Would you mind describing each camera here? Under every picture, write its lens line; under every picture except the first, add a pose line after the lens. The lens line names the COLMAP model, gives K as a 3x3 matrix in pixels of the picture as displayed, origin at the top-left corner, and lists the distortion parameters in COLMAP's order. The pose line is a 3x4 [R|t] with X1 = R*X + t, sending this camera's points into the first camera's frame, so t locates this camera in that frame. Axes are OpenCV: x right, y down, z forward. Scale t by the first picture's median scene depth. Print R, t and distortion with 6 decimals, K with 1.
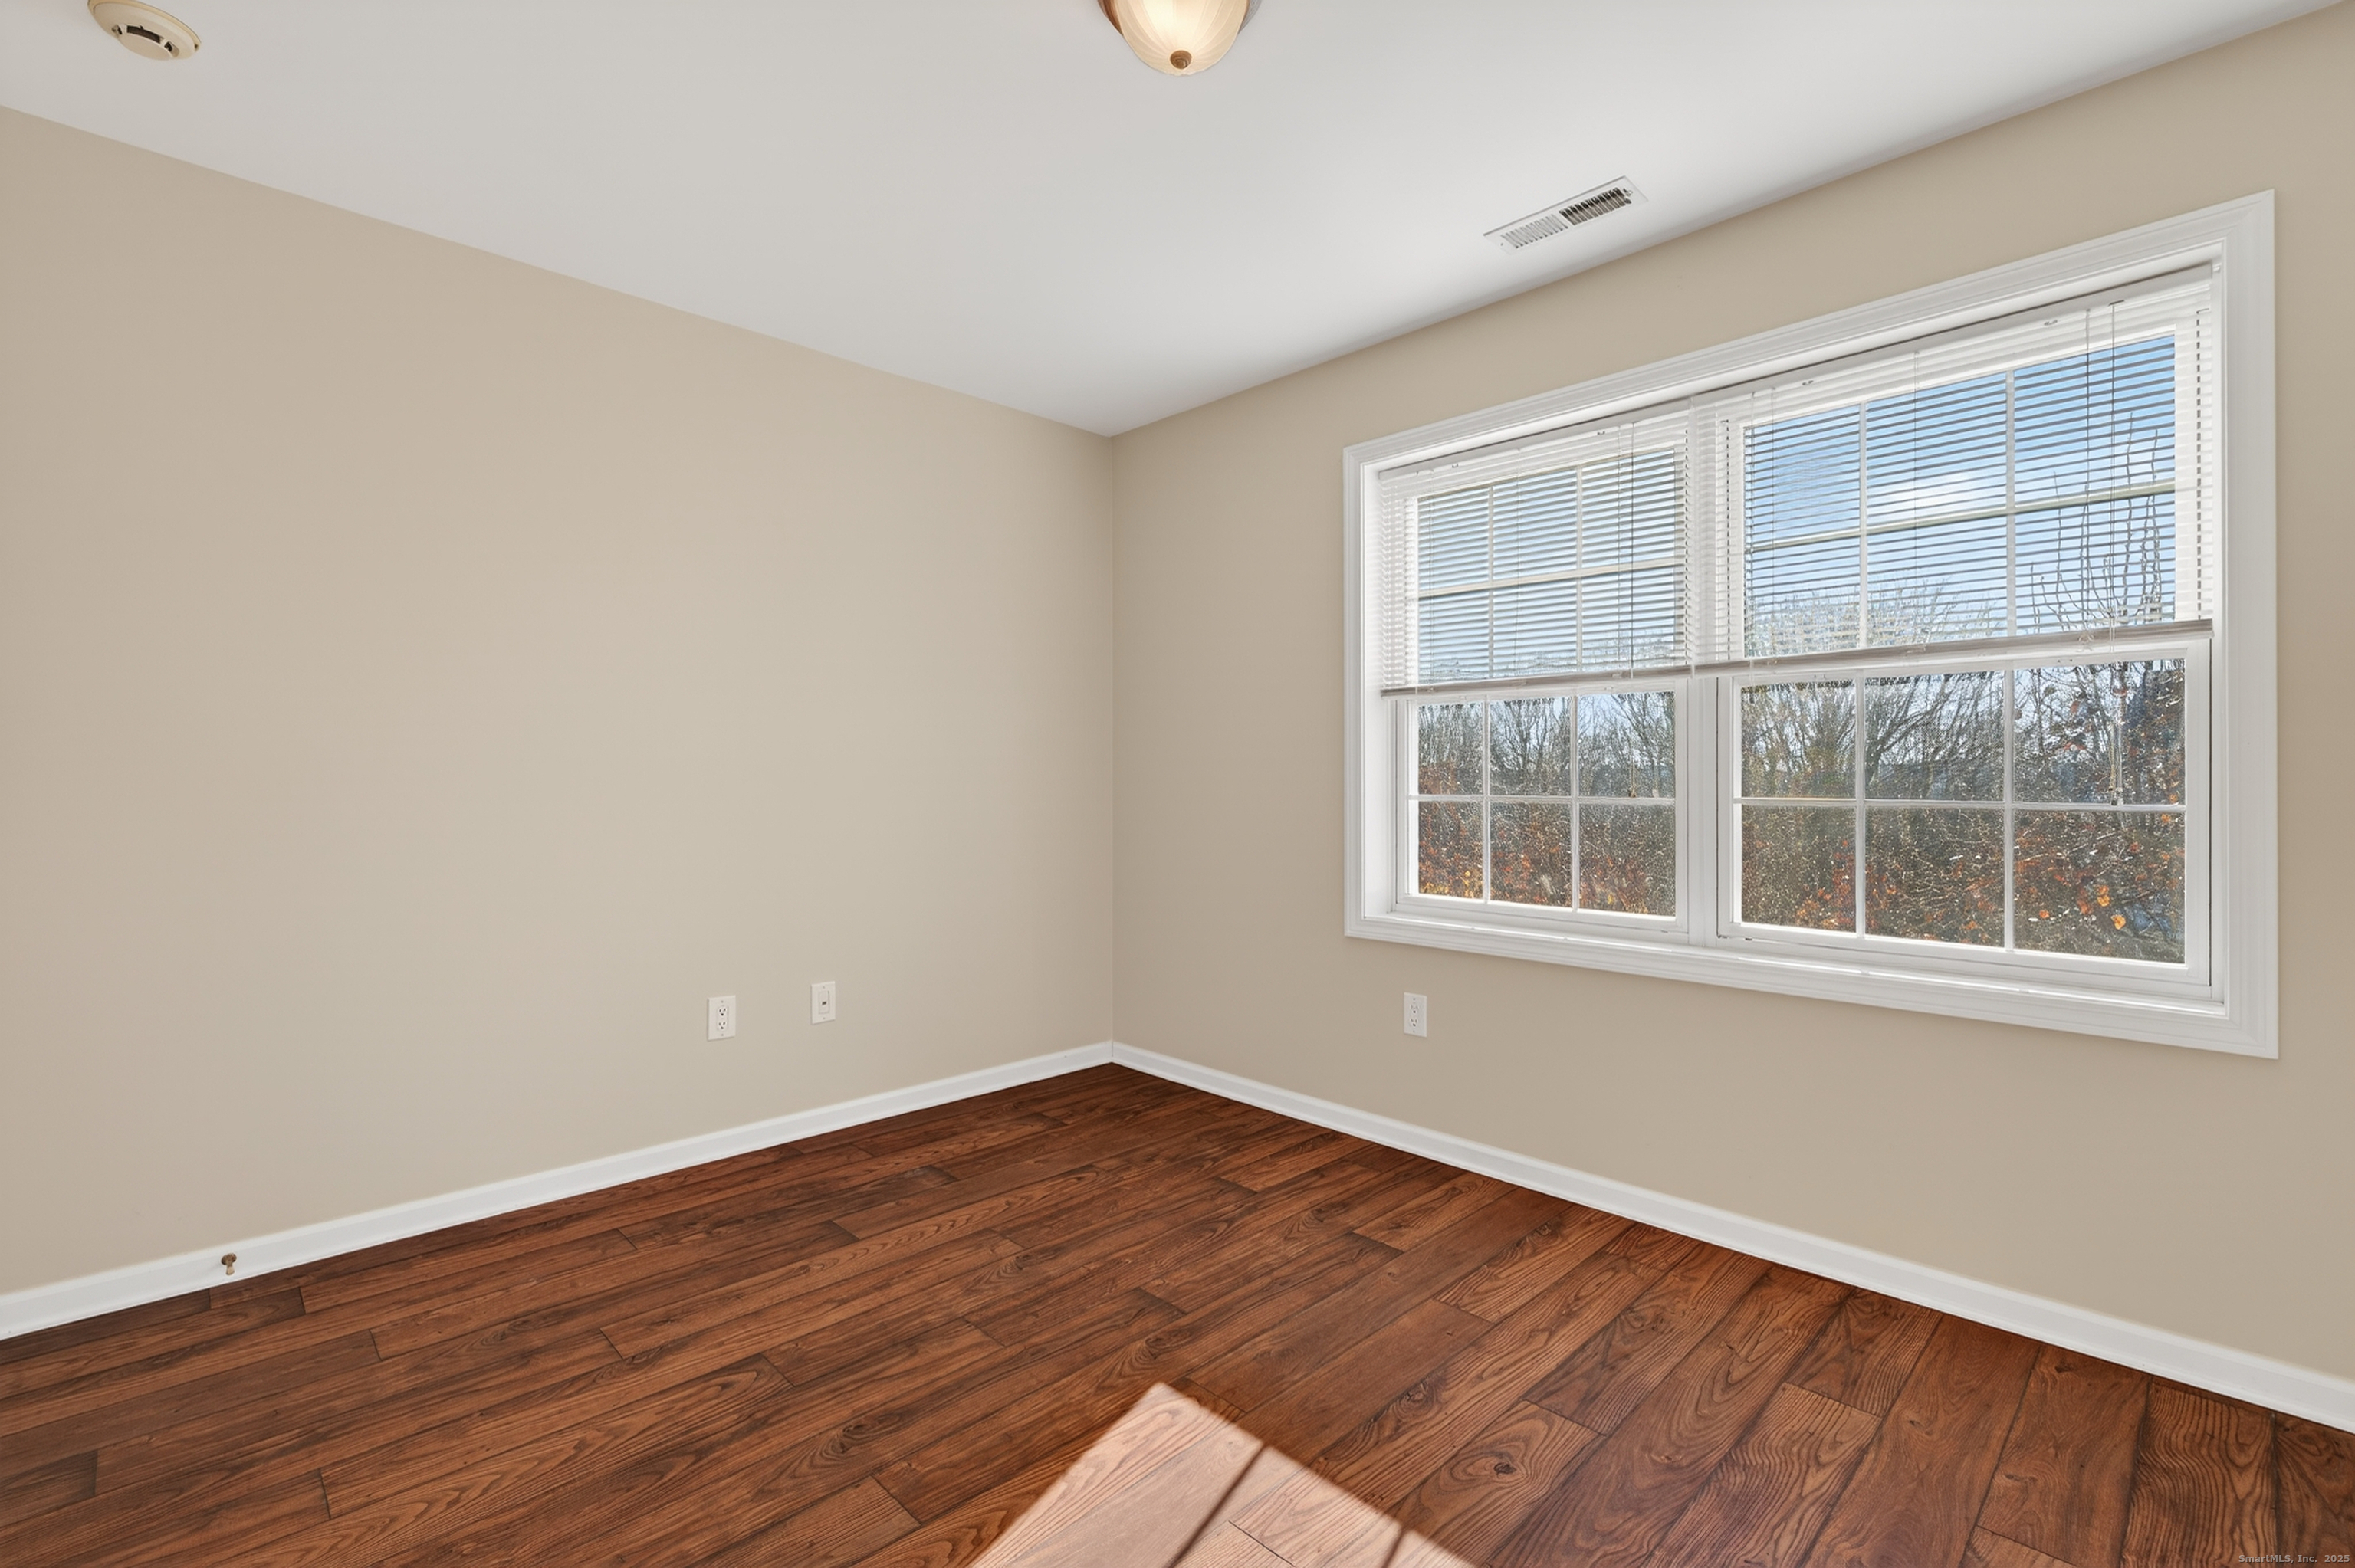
lens RADIAL K [[1038.3, 0, 1177.7], [0, 1038.3, 782.0], [0, 0, 1]] dist [0.003483, -0.002501]
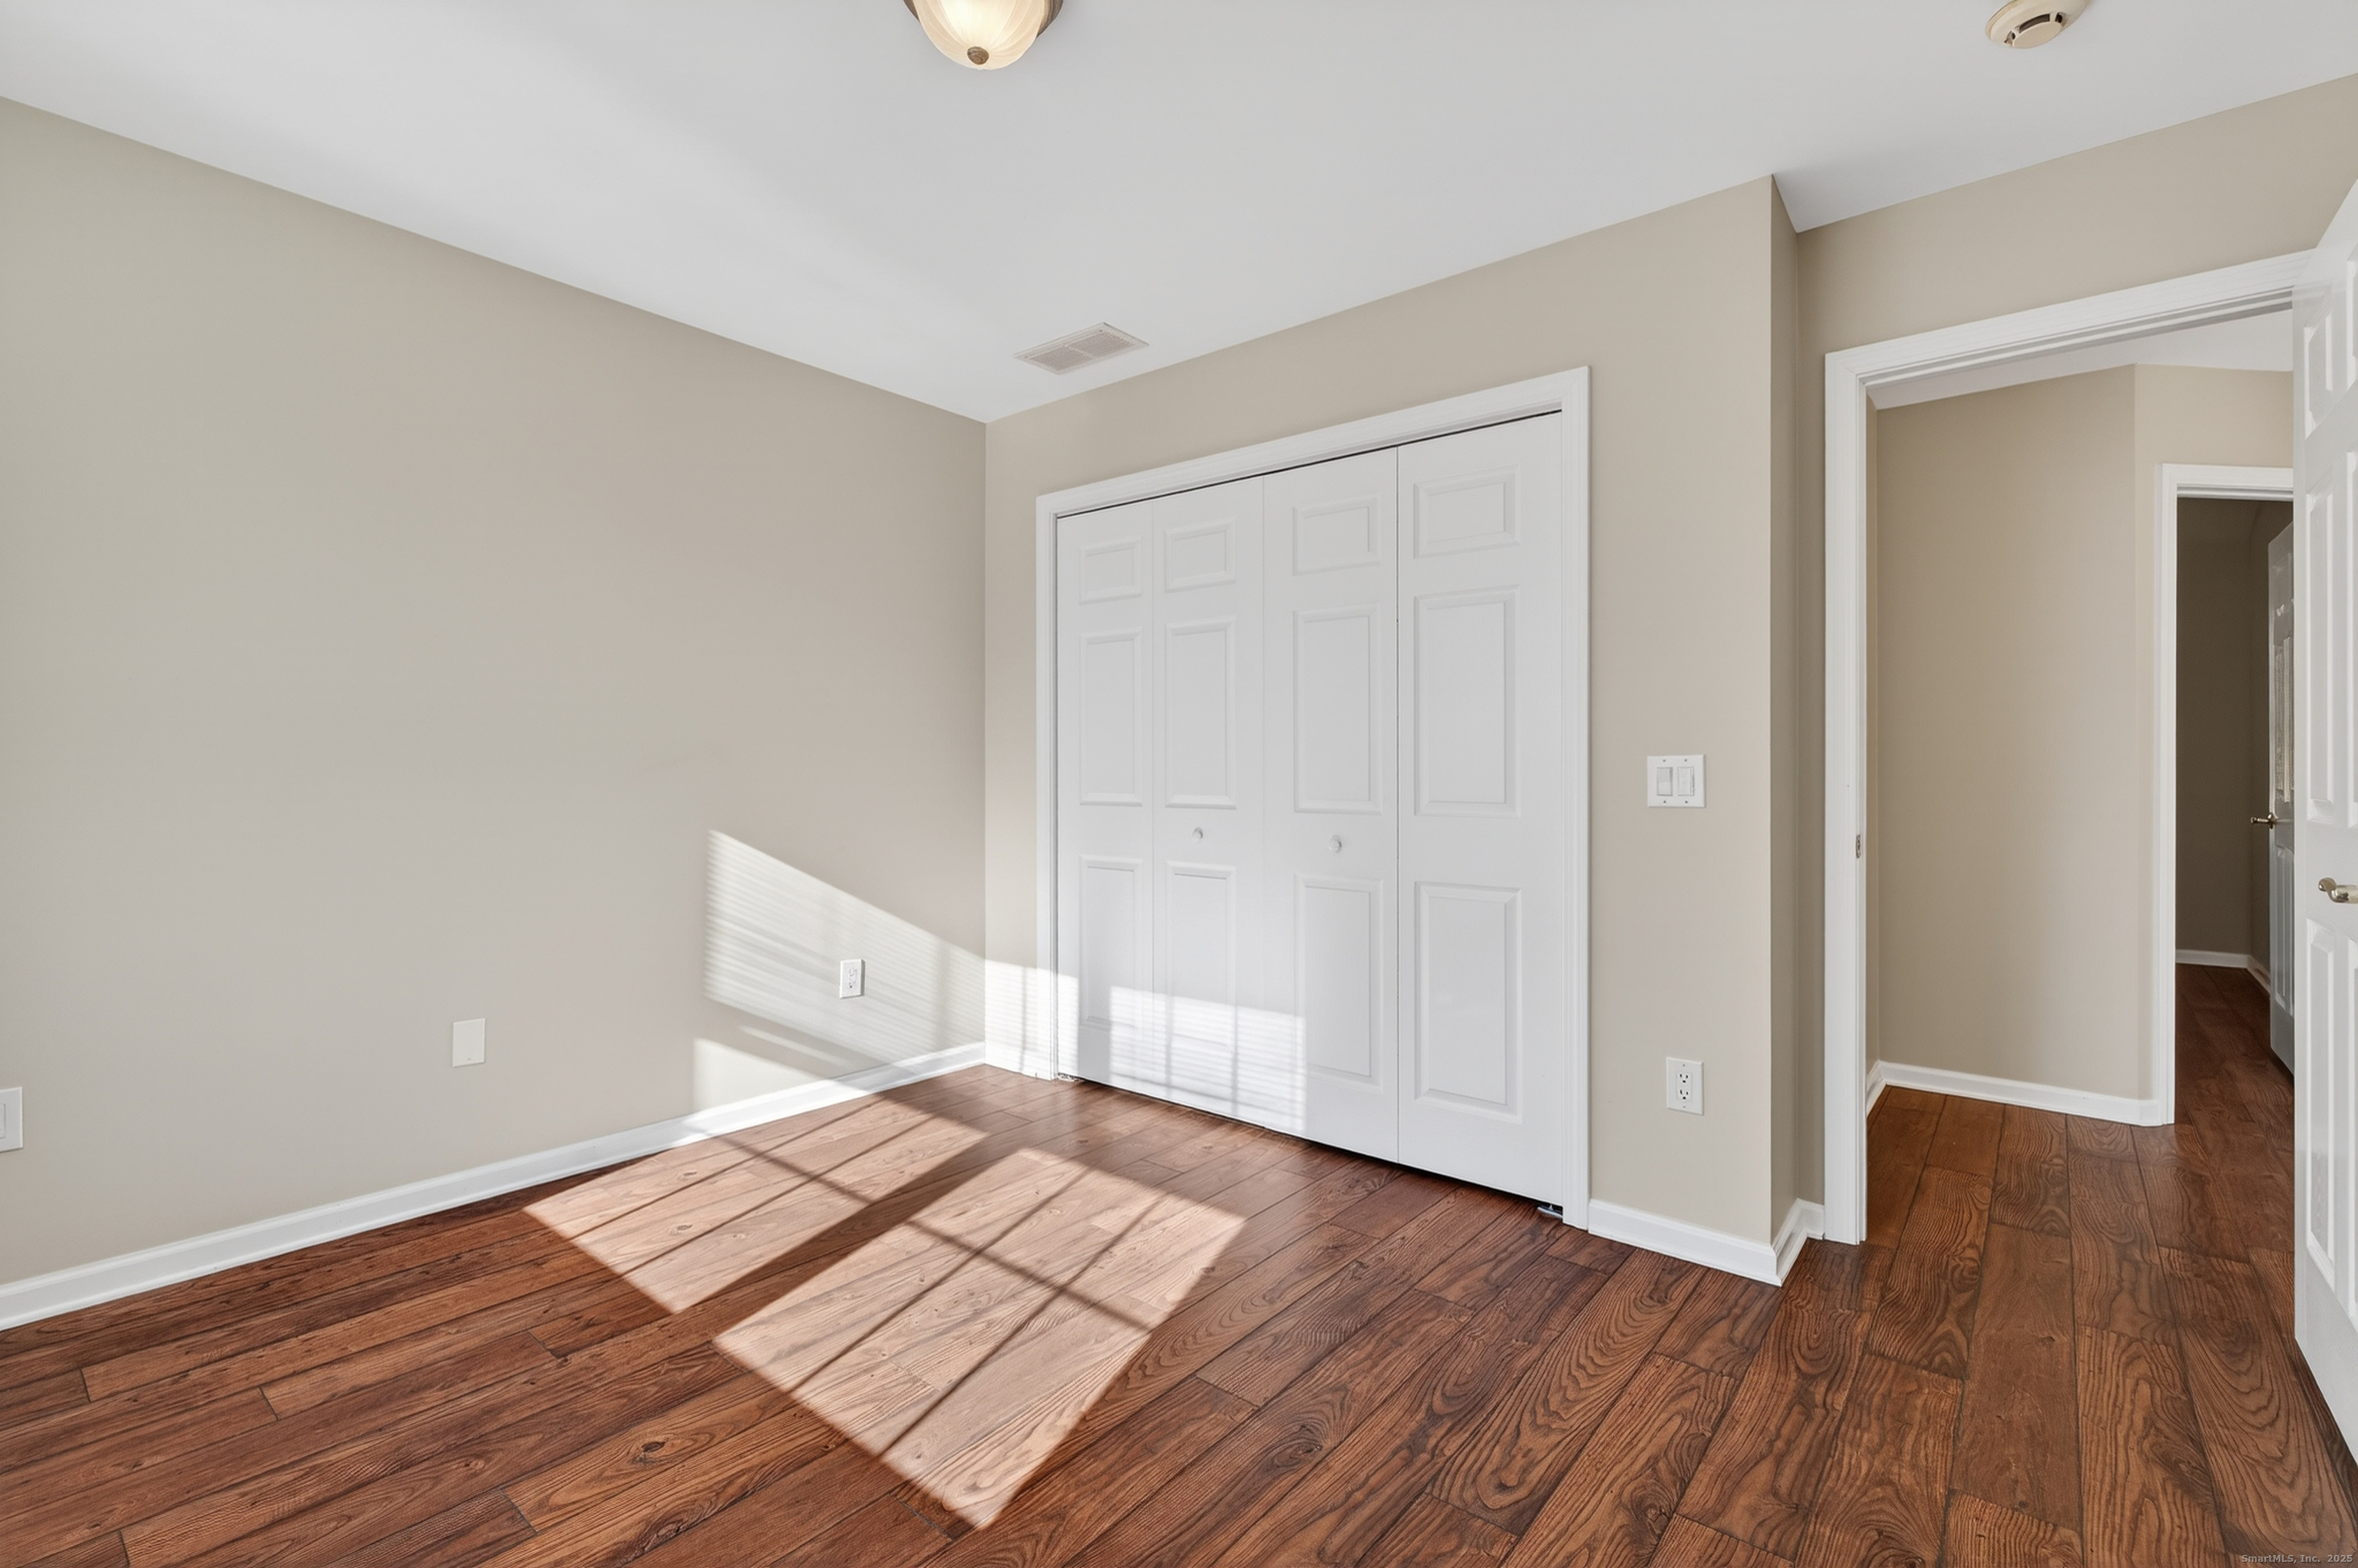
lens RADIAL K [[1039.7, 0, 1156.3], [0, 1039.7, 770.8], [0, 0, 1]] dist [0.003483, -0.002501]
pose [[-0.994852, -0.003773, -0.101271, -0.058612], [-0.004101, 0.999987, 0.003029, -0.006543], [0.101258, 0.003429, -0.994854, 1.670592]]
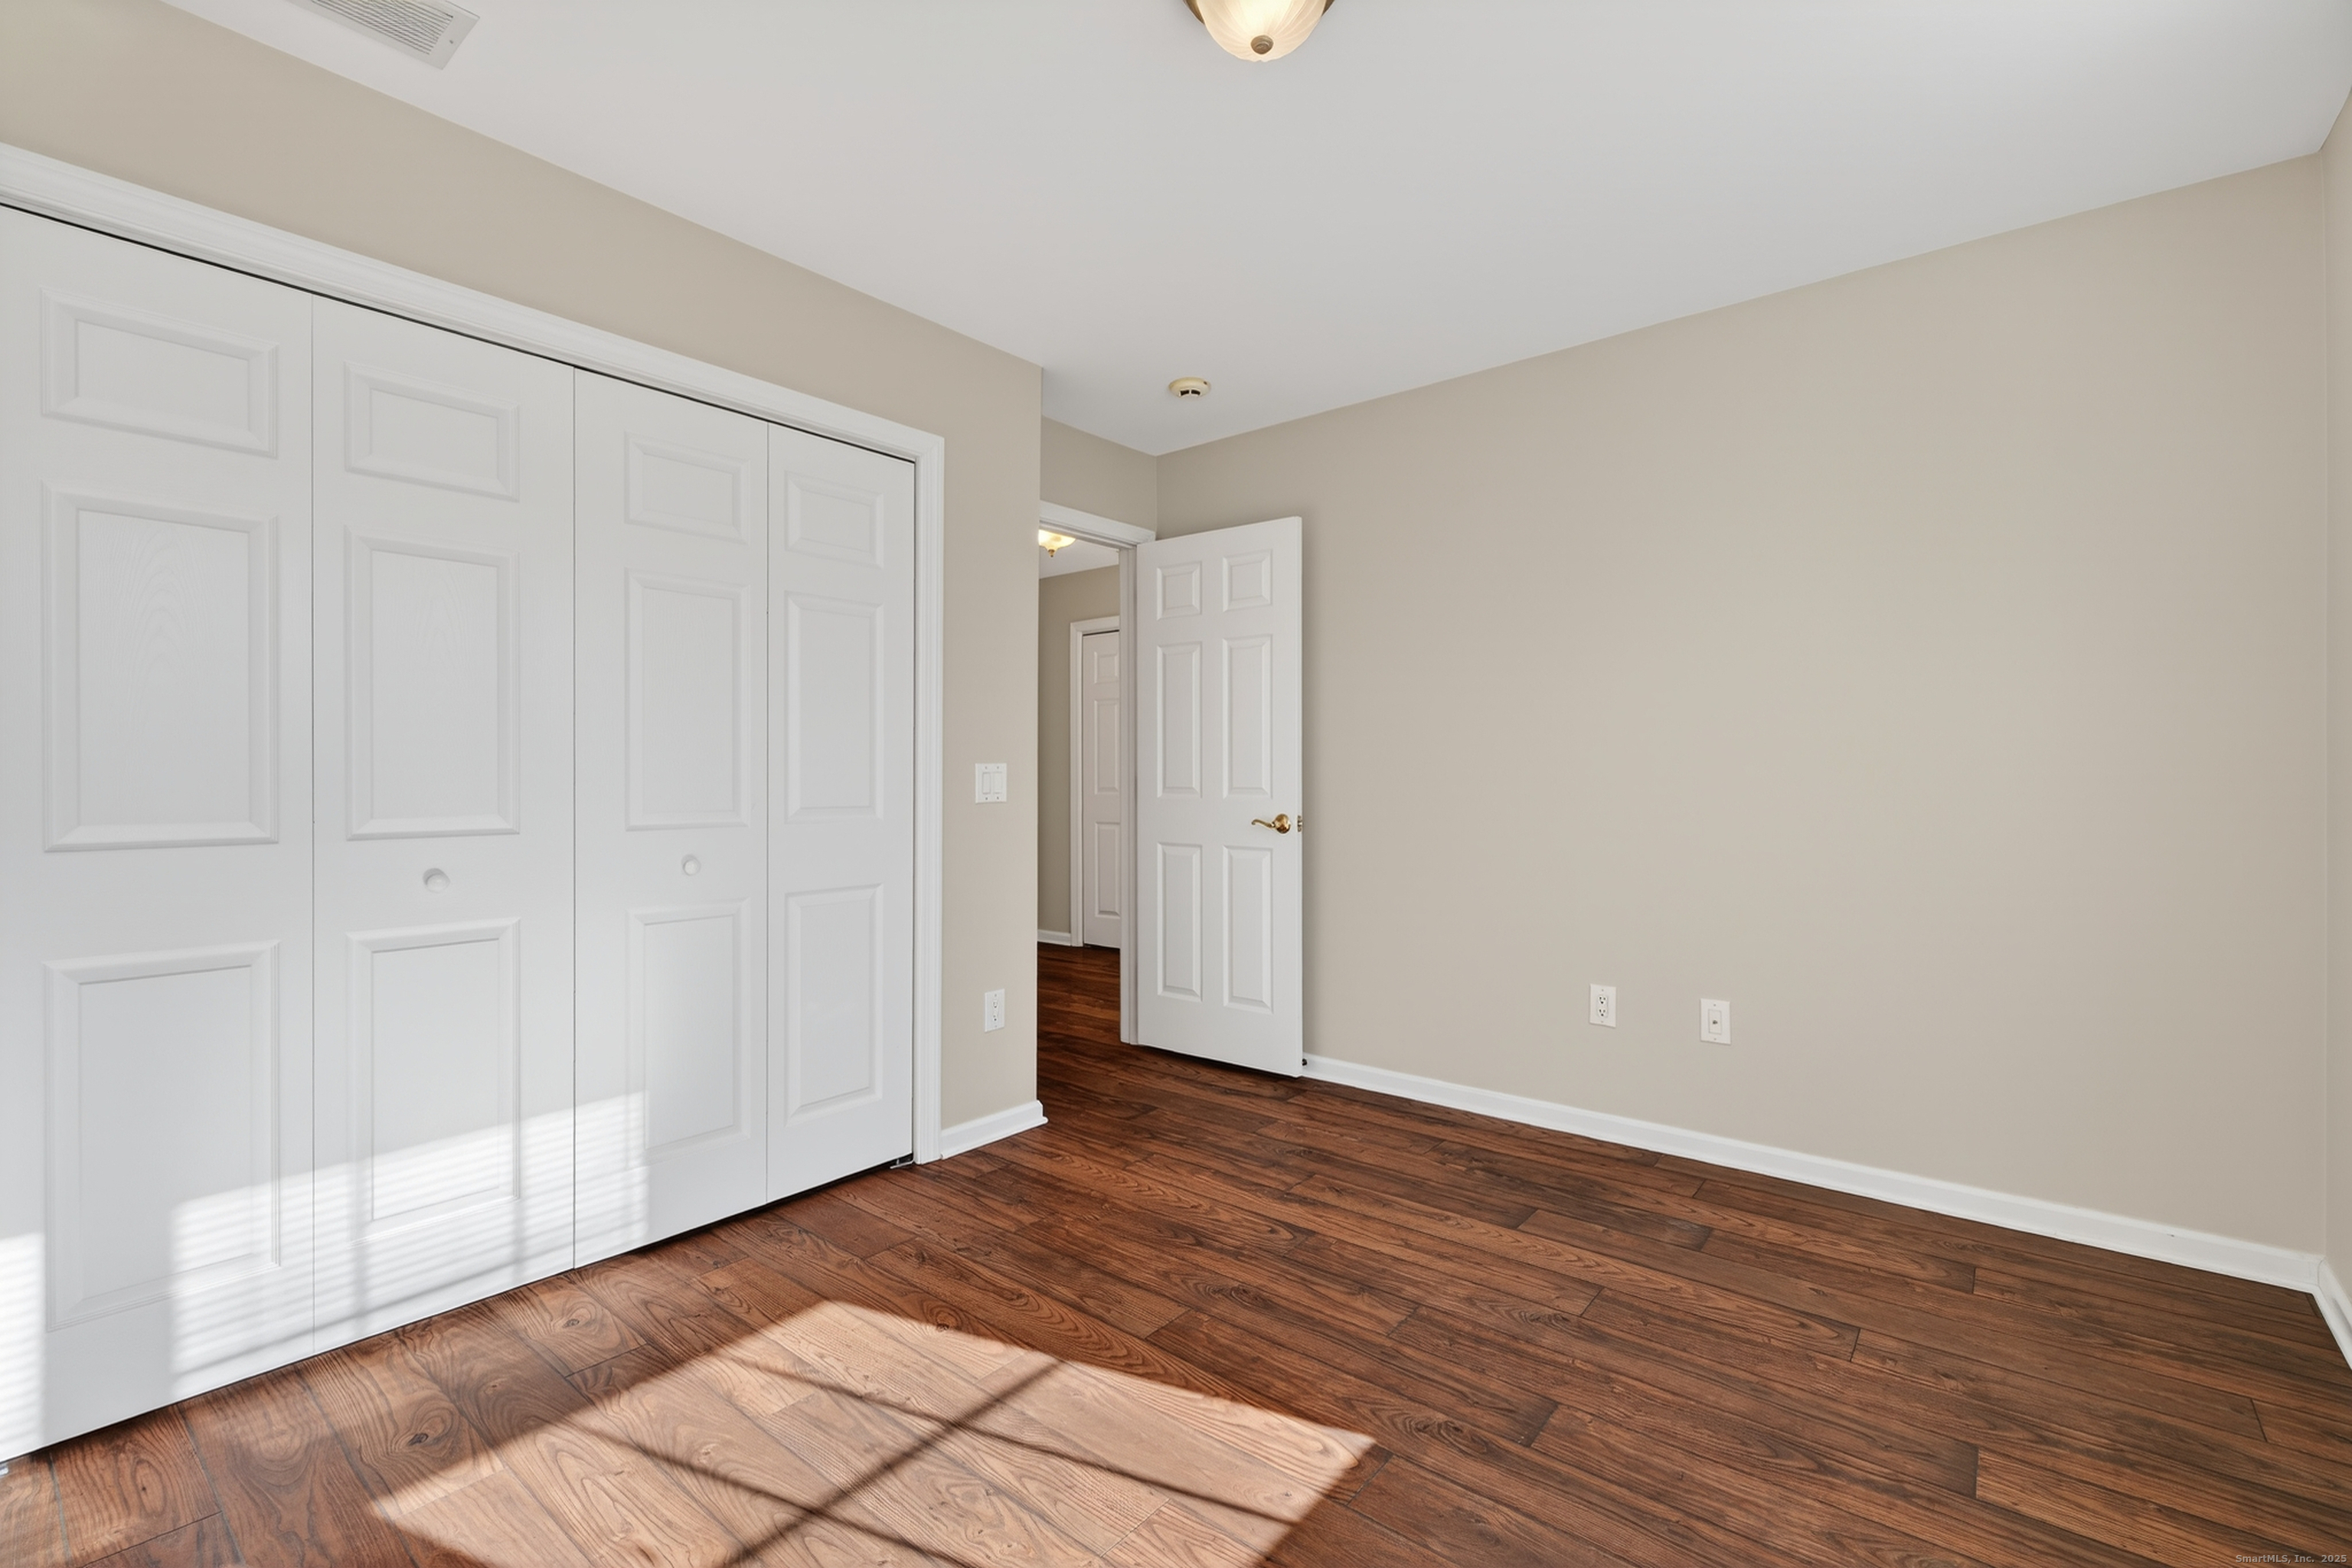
lens RADIAL K [[1037.1, 0, 1170.7], [0, 1037.1, 781.5], [0, 0, 1]] dist [0.003483, -0.002501]
pose [[0.103407, 0.003909, -0.994631, 0.804215], [0.000381, 0.999992, 0.003970, -0.001940], [0.994639, -0.000789, 0.103405, 0.673660]]
